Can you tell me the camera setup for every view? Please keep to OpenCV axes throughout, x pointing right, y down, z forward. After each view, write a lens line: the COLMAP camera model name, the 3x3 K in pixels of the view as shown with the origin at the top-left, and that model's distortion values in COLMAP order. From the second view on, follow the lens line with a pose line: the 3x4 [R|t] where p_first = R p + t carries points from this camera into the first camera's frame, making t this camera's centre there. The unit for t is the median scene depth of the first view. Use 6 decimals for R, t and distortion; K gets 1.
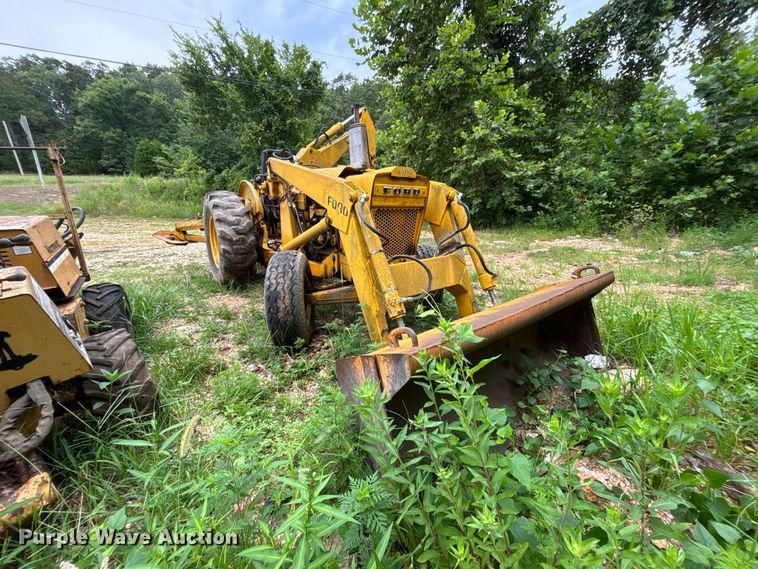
lens RADIAL K [[306.4, 0, 379.0], [0, 306.4, 284.5], [0, 0, 1]] dist [0.002400, -0.000006]
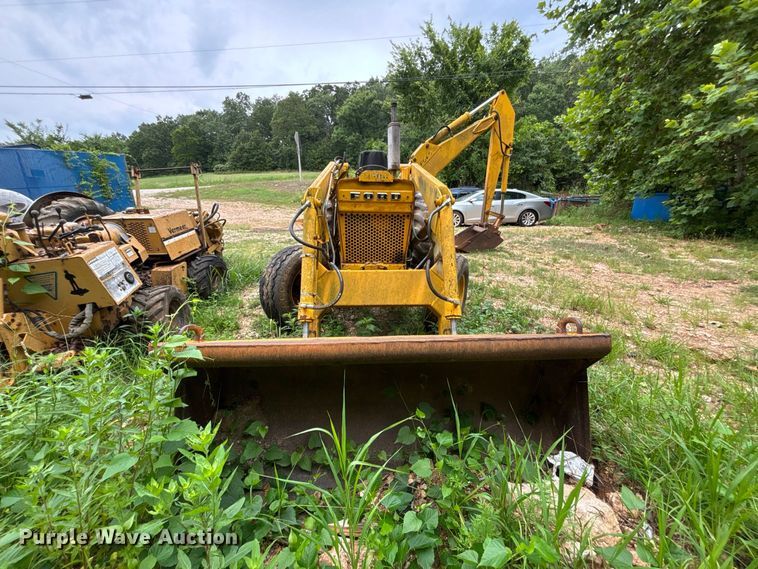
lens RADIAL K [[310.9, 0, 376.9], [0, 310.9, 281.8], [0, 0, 1]] dist [0.000466, 0.000471]
pose [[0.811700, 0.168035, -0.559381, 0.177216], [-0.156407, 0.985279, 0.069016, -0.029166], [0.562743, 0.031470, 0.826032, 0.055603]]
